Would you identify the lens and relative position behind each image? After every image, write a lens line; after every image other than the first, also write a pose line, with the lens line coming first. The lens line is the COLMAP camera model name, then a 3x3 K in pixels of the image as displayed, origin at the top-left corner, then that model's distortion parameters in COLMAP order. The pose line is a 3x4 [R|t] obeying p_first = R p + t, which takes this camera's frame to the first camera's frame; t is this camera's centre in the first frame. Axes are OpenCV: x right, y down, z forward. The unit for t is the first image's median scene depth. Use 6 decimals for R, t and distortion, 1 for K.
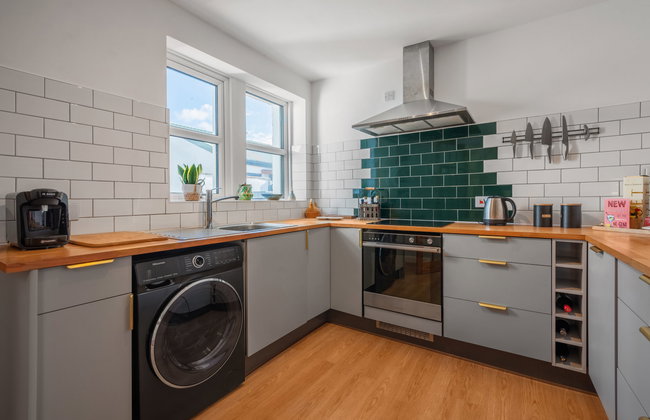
lens RADIAL K [[294.2, 0, 323.7], [0, 294.2, 207.4], [0, 0, 1]] dist [-0.003941, -0.000362]
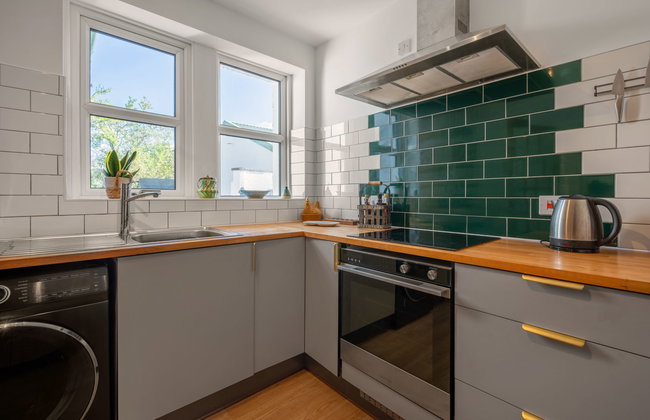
lens RADIAL K [[294.2, 0, 326.5], [0, 294.2, 204.8], [0, 0, 1]] dist [-0.003941, -0.000362]
pose [[0.970799, 0.015957, -0.239363, 0.250648], [-0.016248, 0.999868, 0.000756, -0.013291], [0.239343, 0.003156, 0.970930, 0.343642]]
